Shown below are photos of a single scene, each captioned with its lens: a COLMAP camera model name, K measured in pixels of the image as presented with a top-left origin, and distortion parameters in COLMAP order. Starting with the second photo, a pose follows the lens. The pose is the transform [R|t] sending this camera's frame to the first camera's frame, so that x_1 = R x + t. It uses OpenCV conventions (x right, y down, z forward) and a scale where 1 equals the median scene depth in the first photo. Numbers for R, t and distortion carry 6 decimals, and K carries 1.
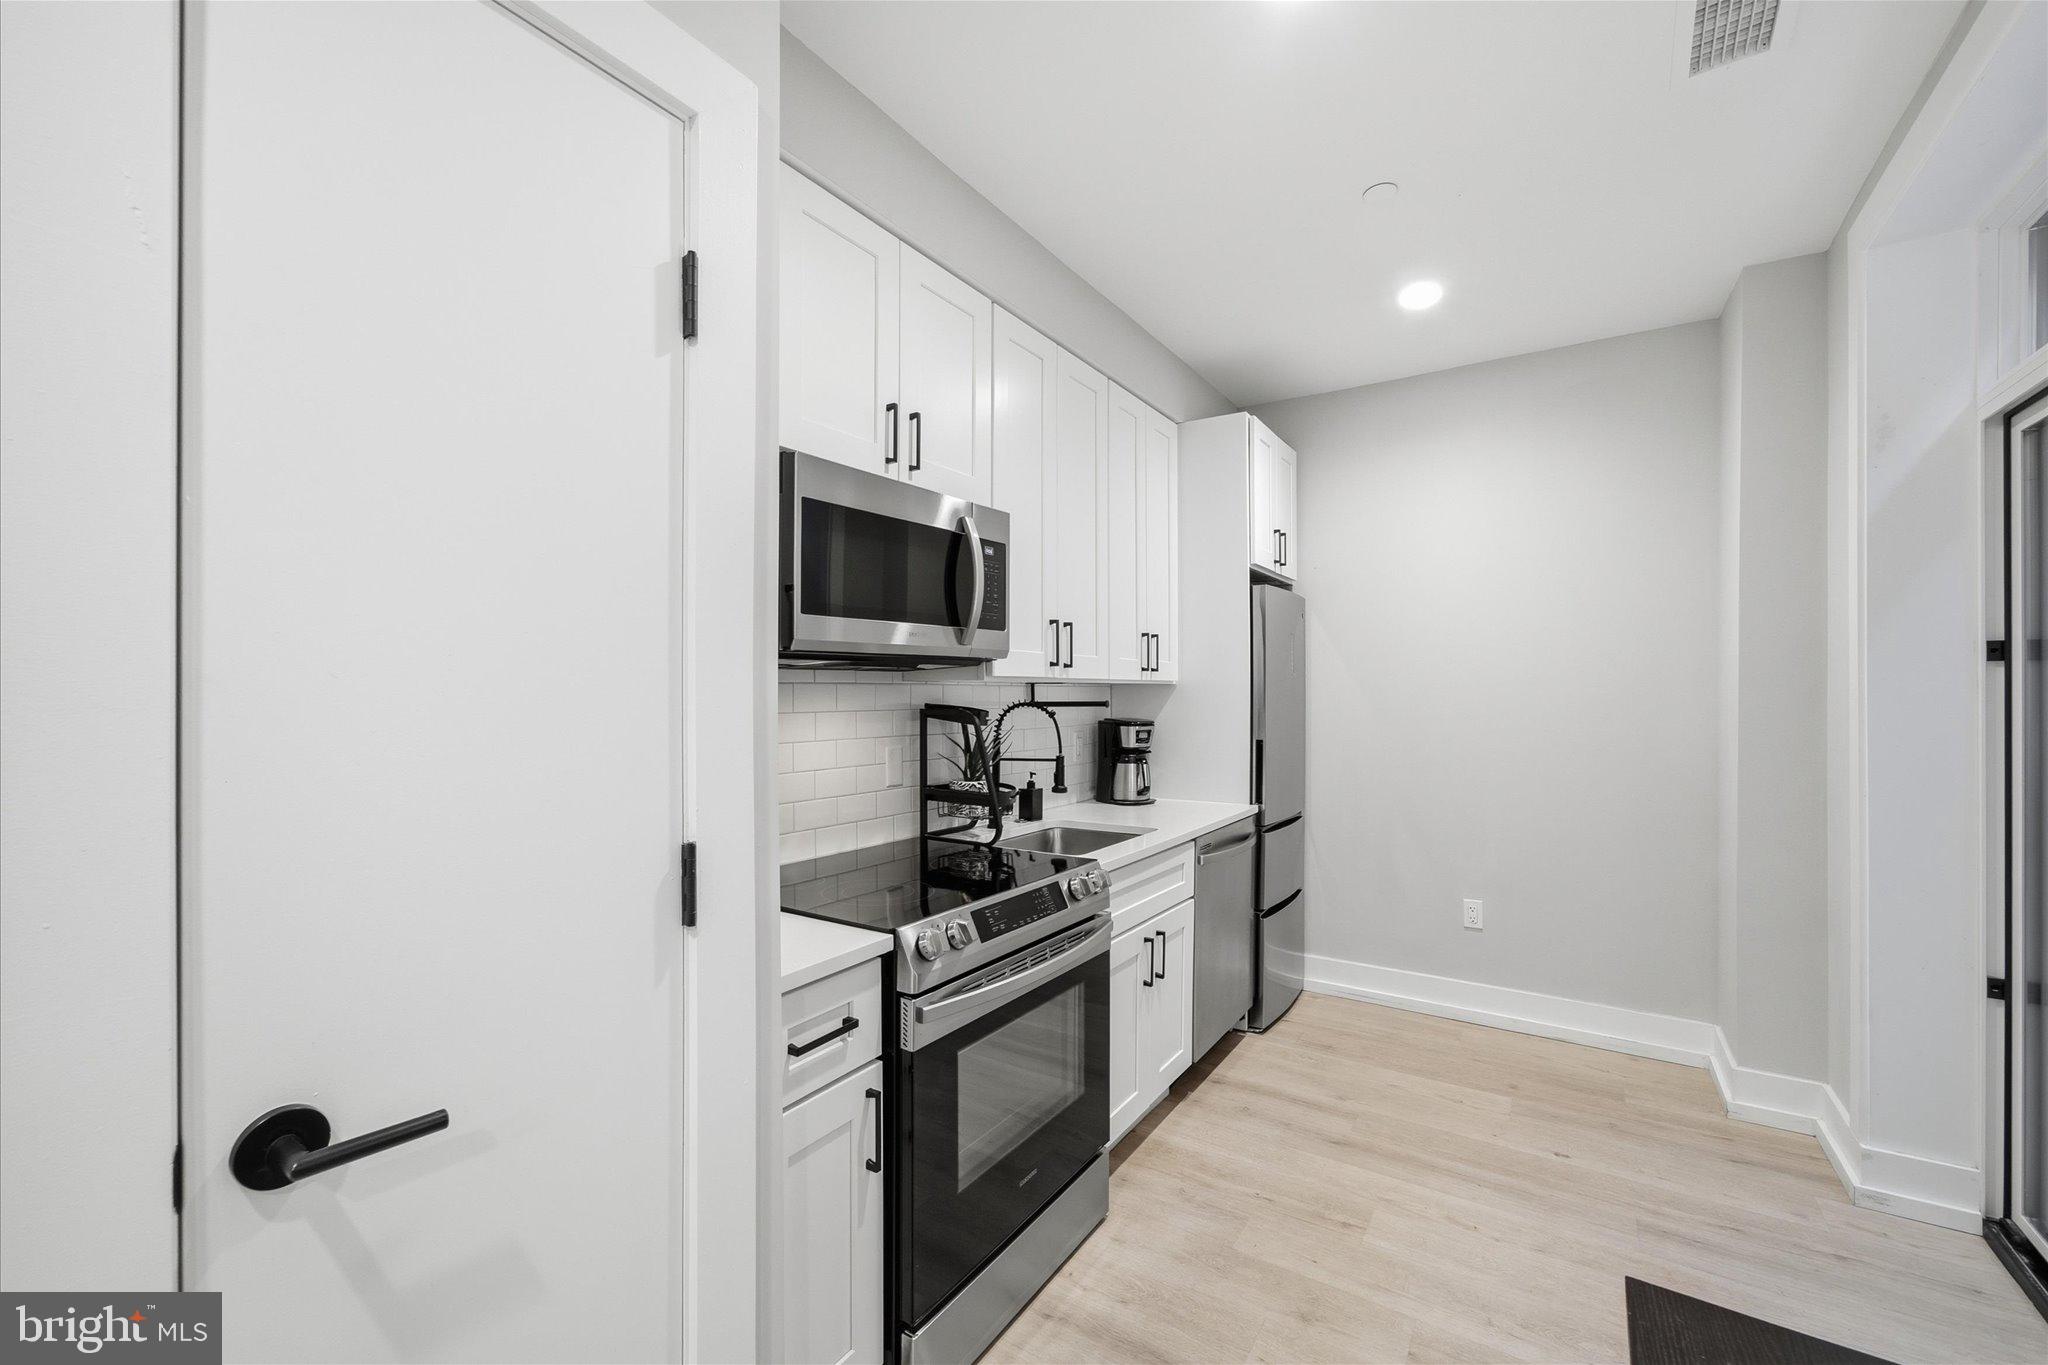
lens RADIAL K [[845.5, 0, 1033.8], [0, 845.5, 680.8], [0, 0, 1]] dist [-0.000758, 0.000021]
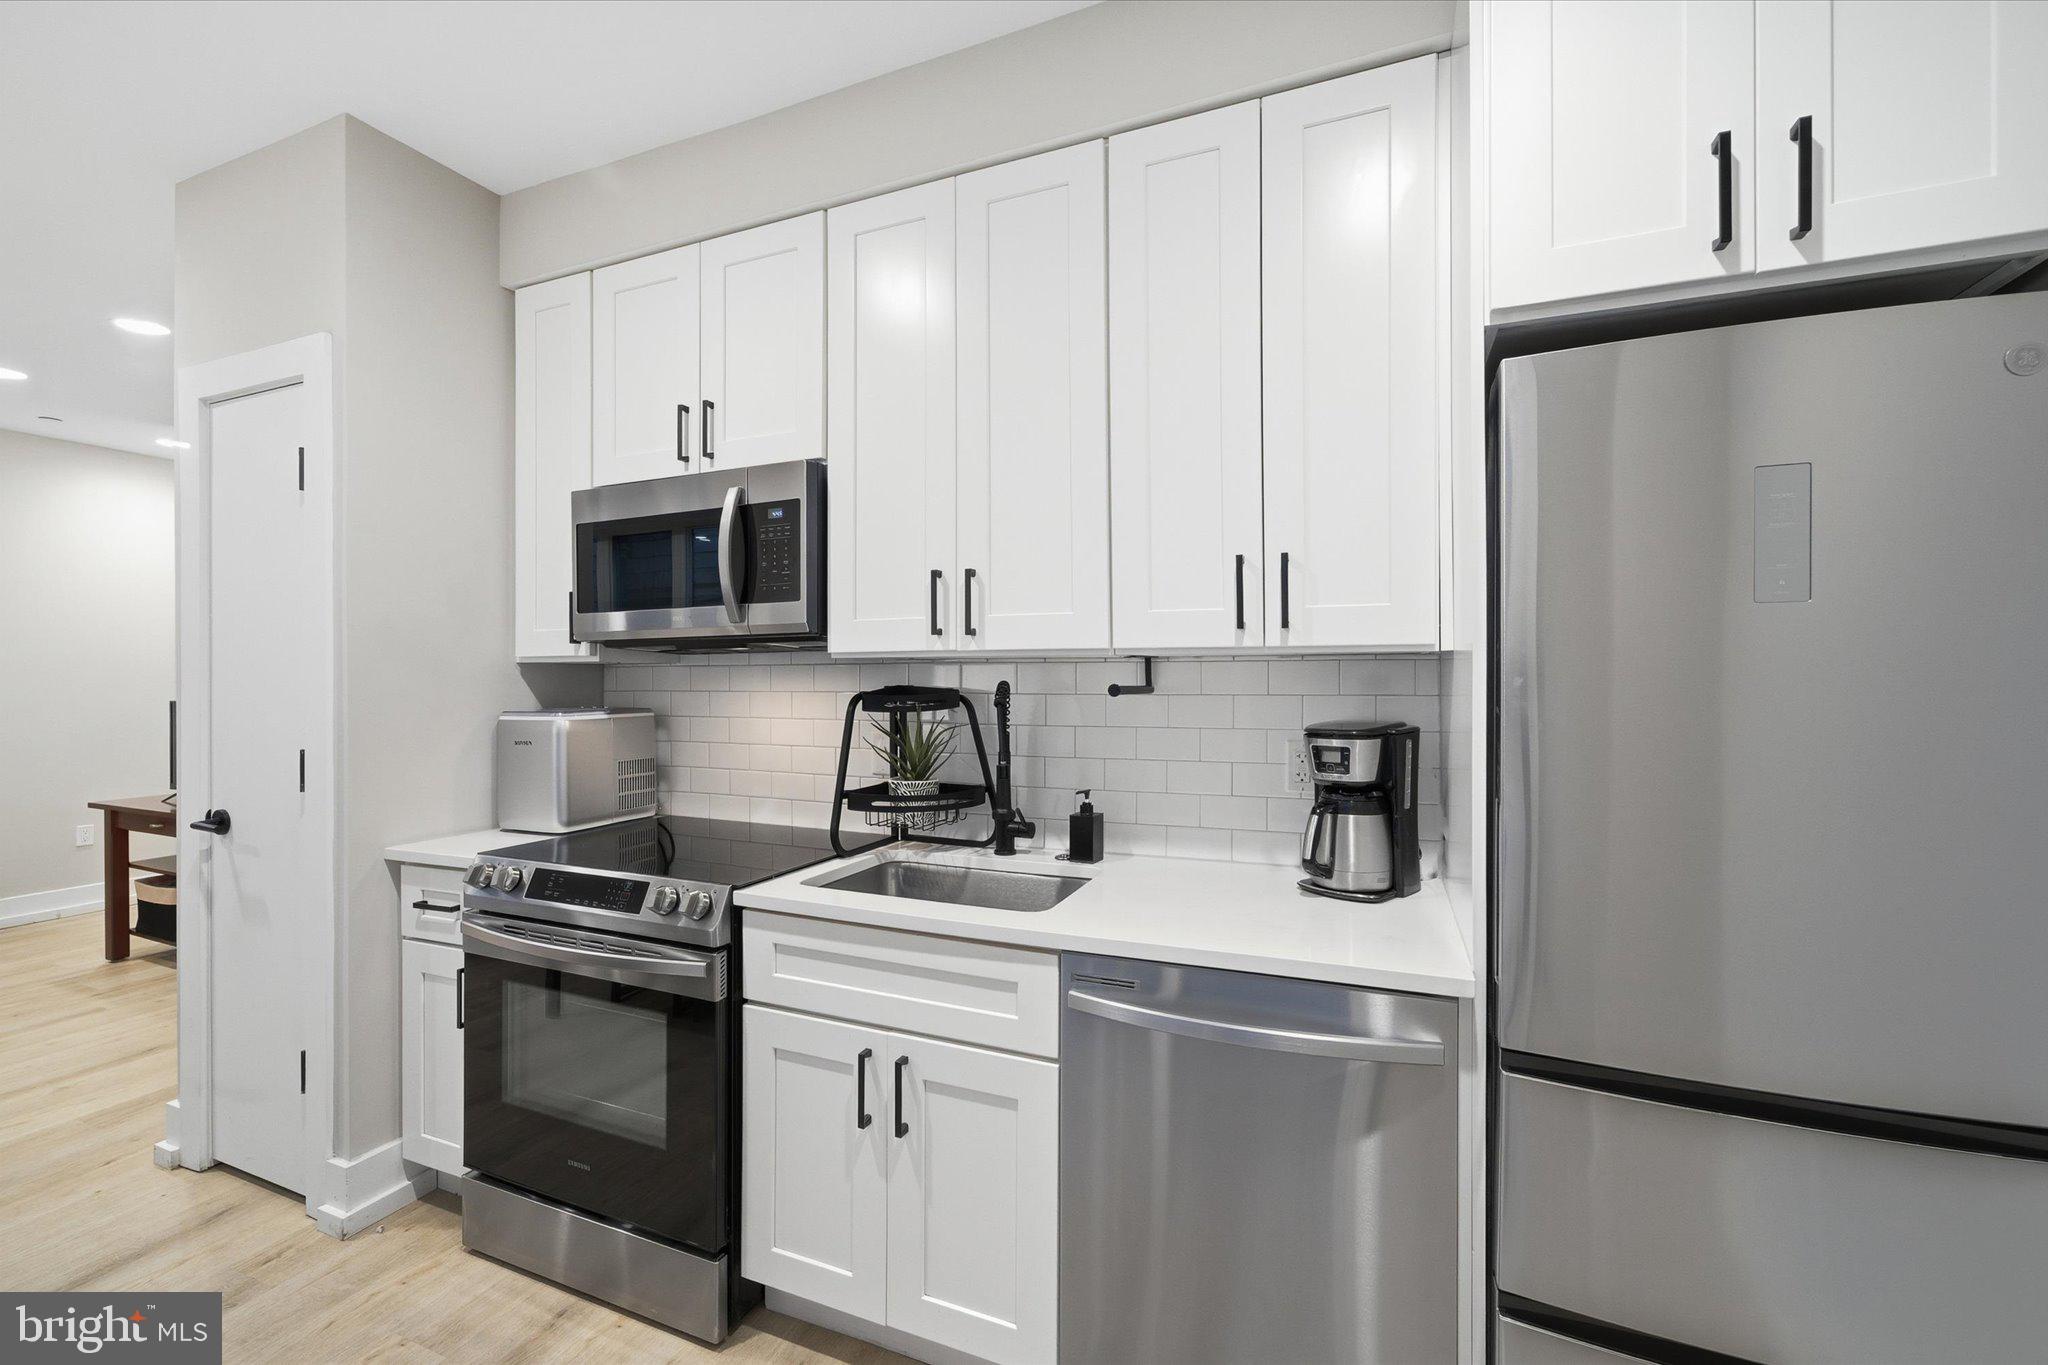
lens RADIAL K [[845.5, 0, 1033.8], [0, 845.5, 680.8], [0, 0, 1]] dist [-0.000758, 0.000021]
pose [[0.194033, 0.004490, -0.980985, 0.628442], [0.009880, 0.999930, 0.006531, 0.013797], [0.980945, -0.010959, 0.193975, 0.786432]]
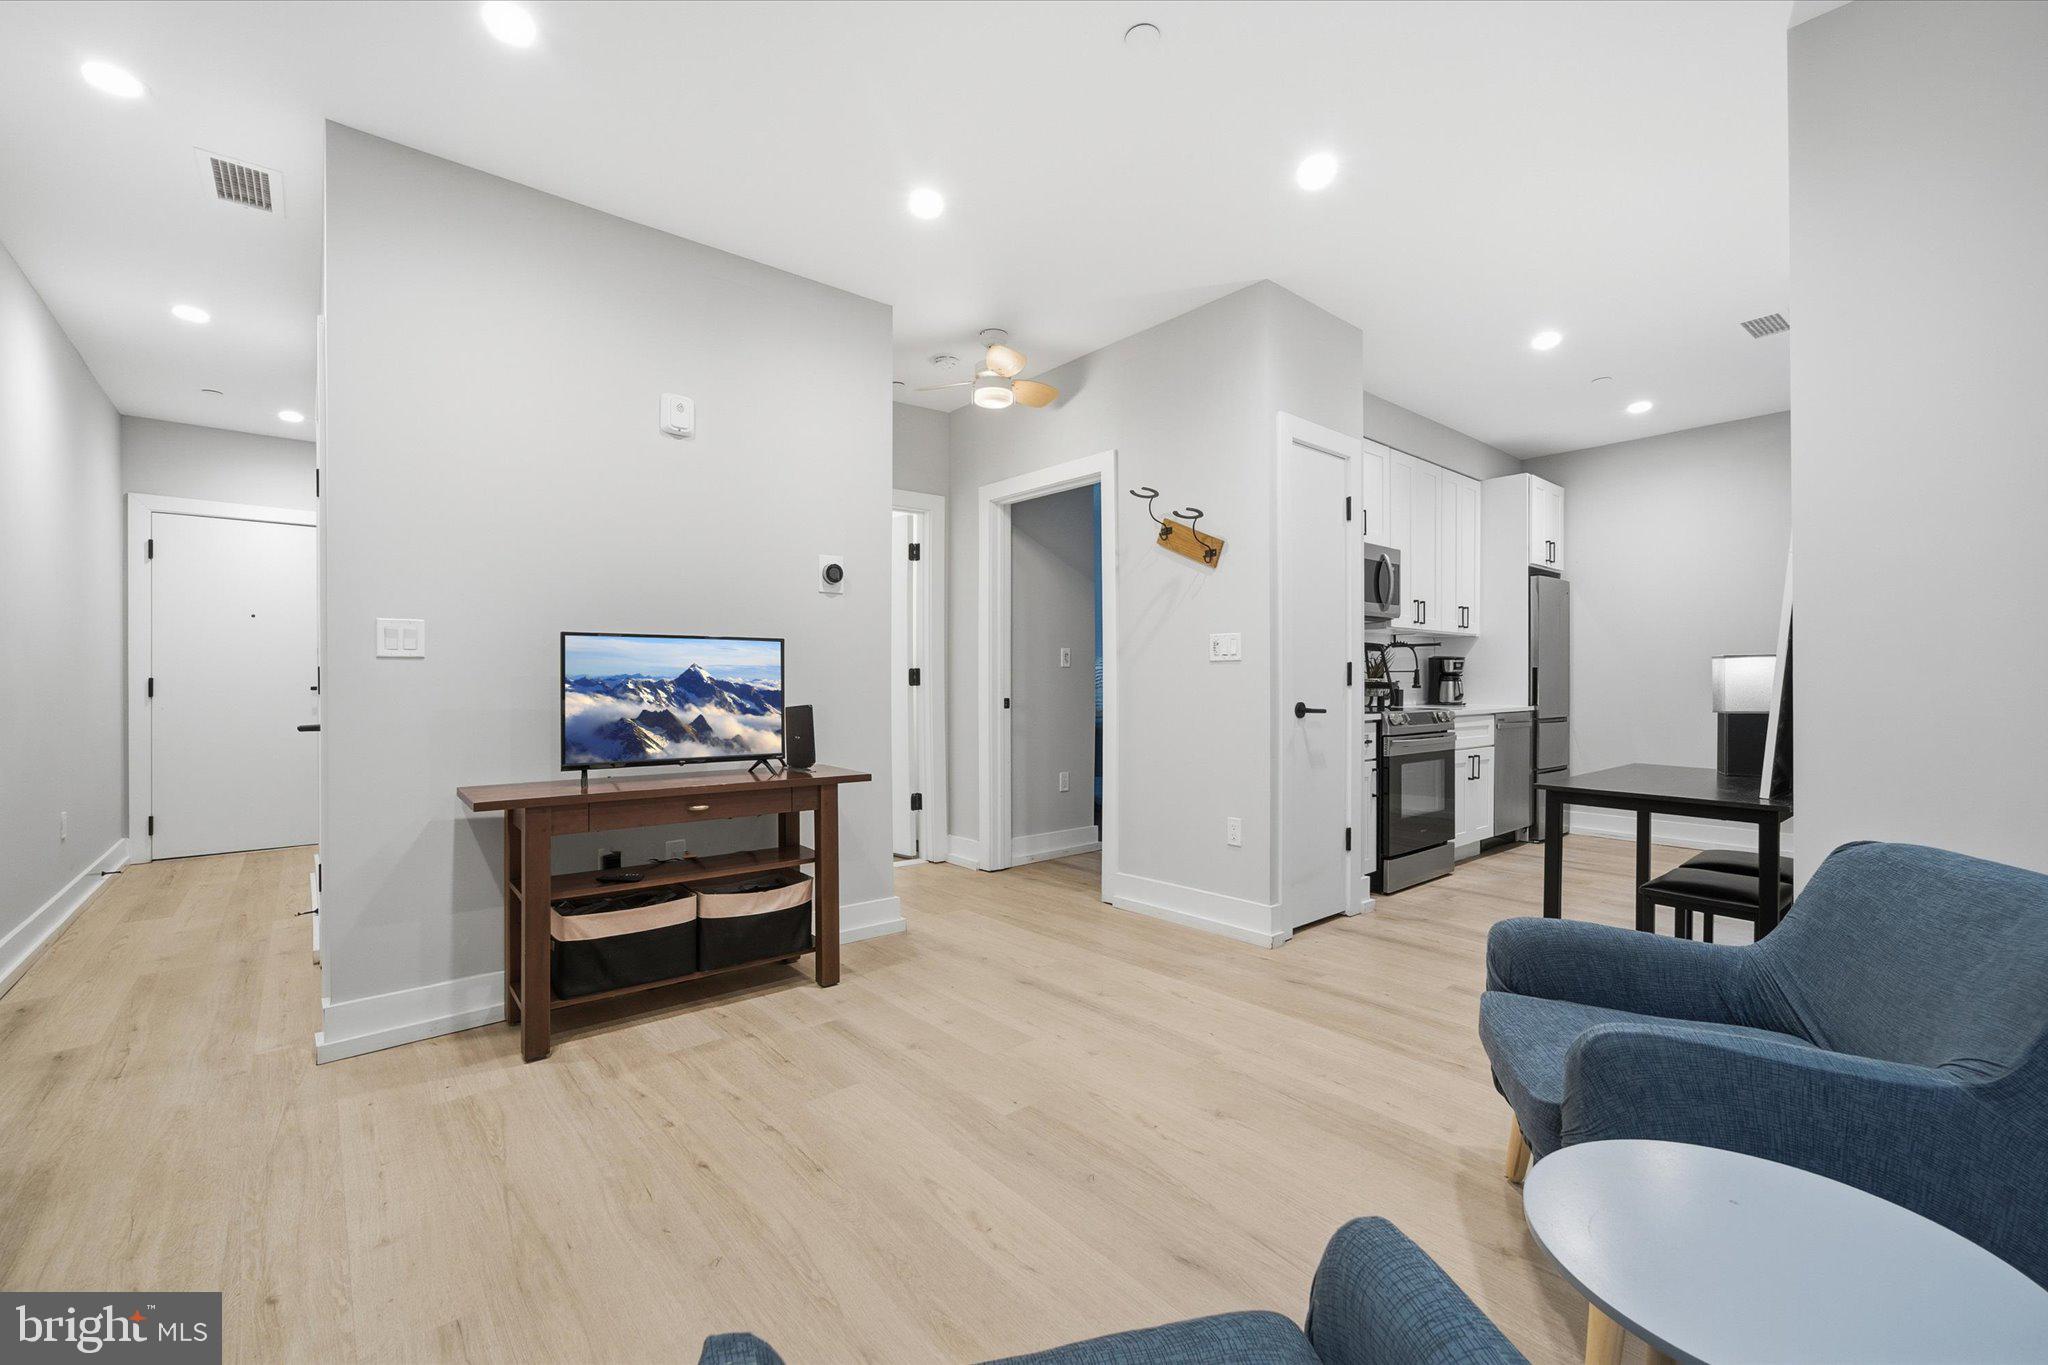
lens RADIAL K [[844.2, 0, 1019.5], [0, 844.2, 677.4], [0, 0, 1]] dist [0.032303, 0.000012]
pose [[0.959330, -0.002357, -0.282278, -0.269870], [0.004194, 0.999974, 0.005903, 0.083552], [0.282257, -0.006846, 0.959314, -1.044386]]
